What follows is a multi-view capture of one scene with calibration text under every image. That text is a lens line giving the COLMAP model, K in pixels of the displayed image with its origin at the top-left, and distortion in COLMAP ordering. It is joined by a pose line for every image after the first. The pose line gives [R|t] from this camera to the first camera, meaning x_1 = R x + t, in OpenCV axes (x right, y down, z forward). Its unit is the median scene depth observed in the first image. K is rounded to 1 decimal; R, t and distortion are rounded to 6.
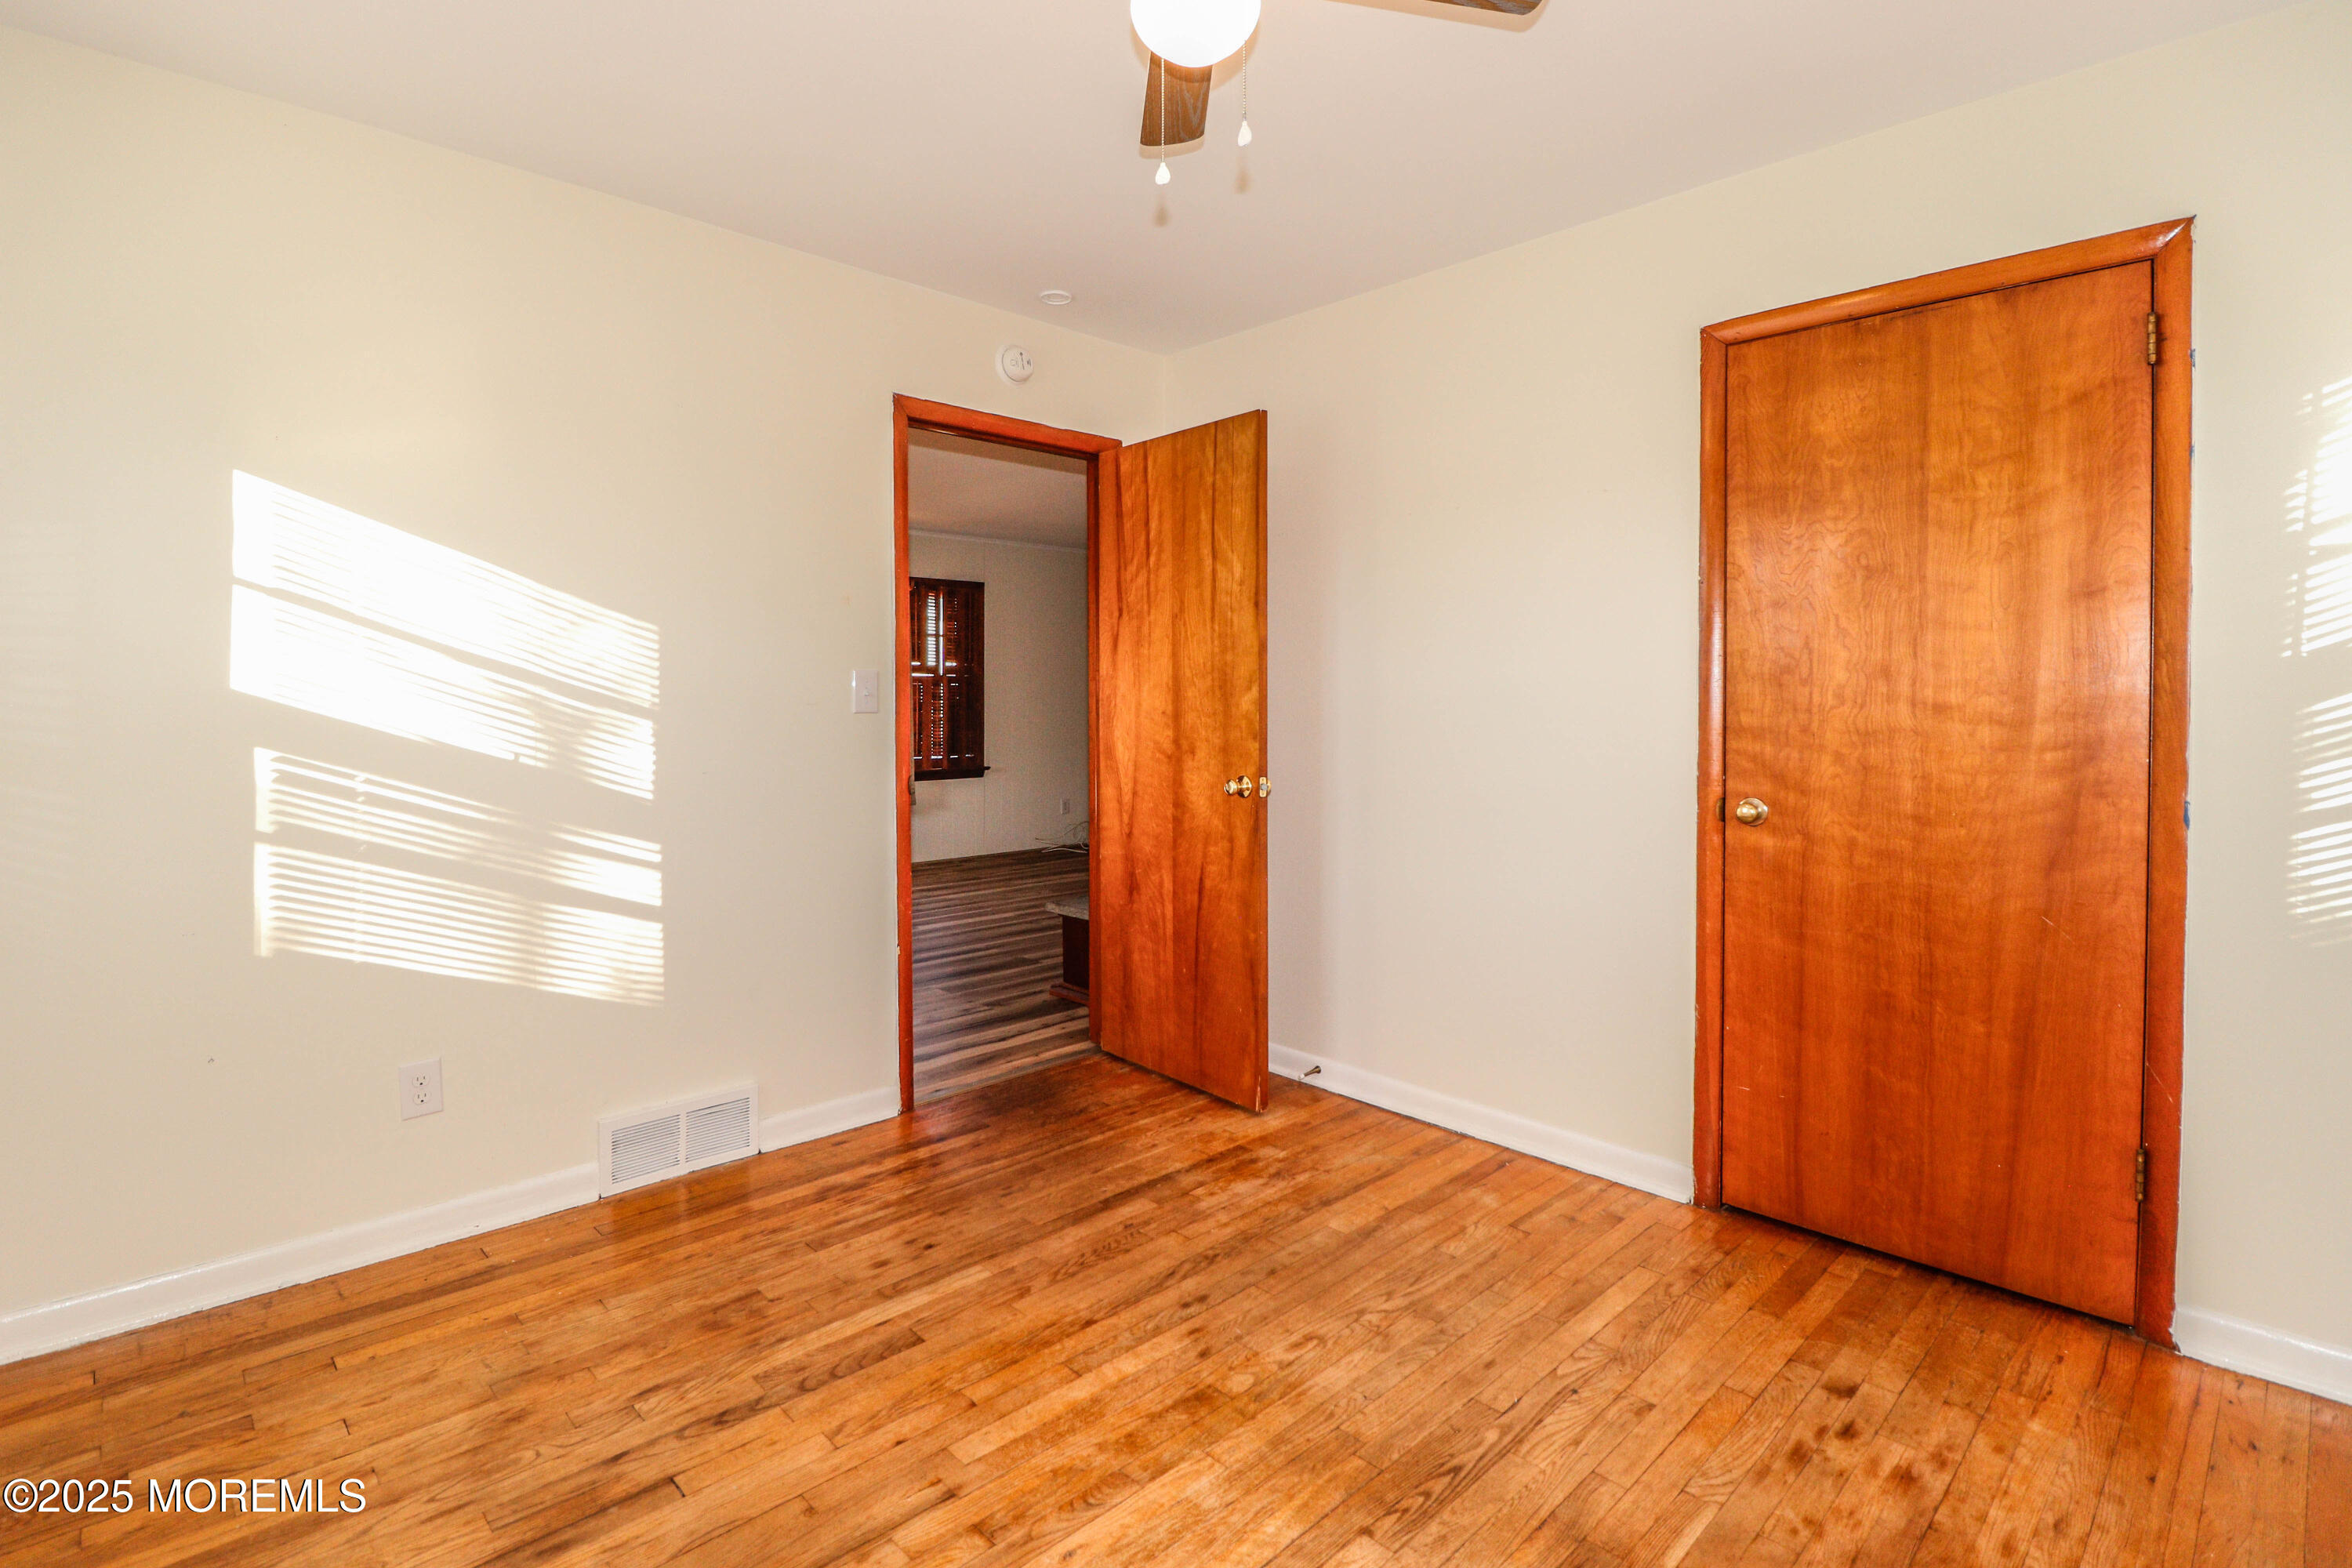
lens RADIAL K [[1099.9, 0, 1172.9], [0, 1099.9, 773.5], [0, 0, 1]] dist [0.000002, -0.012857]
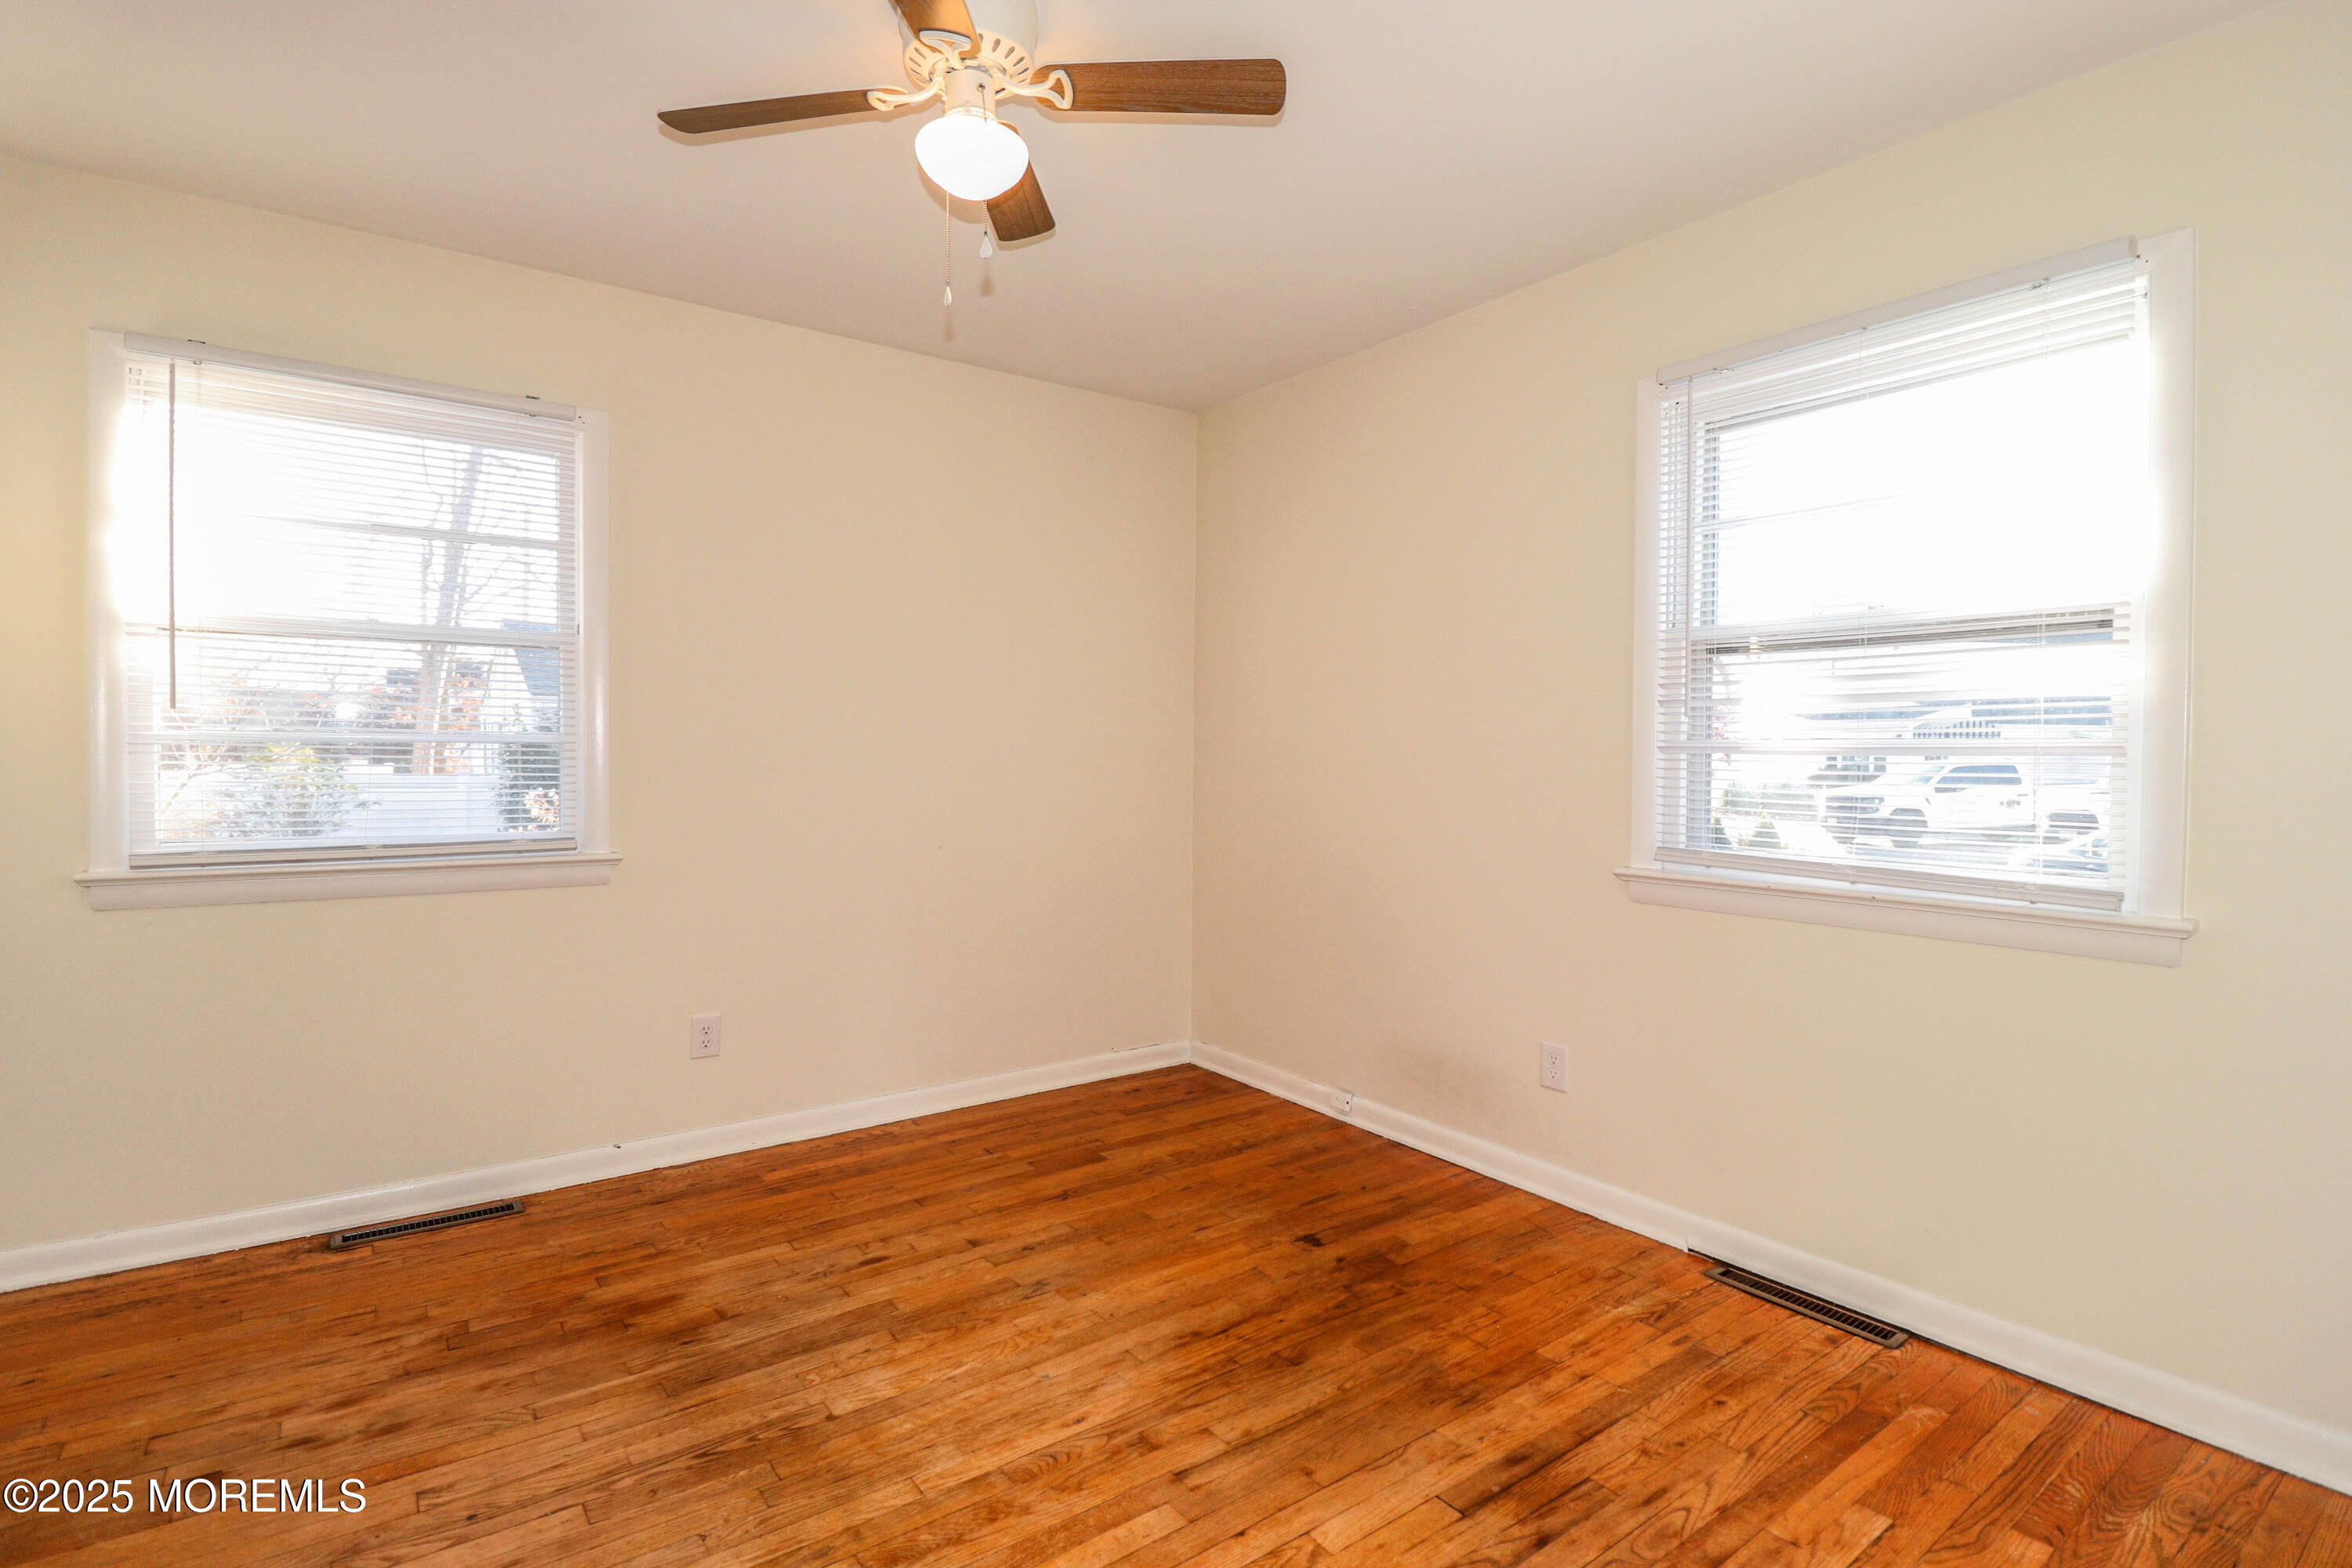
lens RADIAL K [[1099.9, 0, 1172.9], [0, 1099.9, 773.5], [0, 0, 1]] dist [0.000002, -0.012857]
pose [[-0.990401, -0.011242, 0.137769, -0.328339], [0.000791, 0.996210, 0.086975, -0.102573], [-0.138225, 0.086249, -0.986638, 1.950482]]
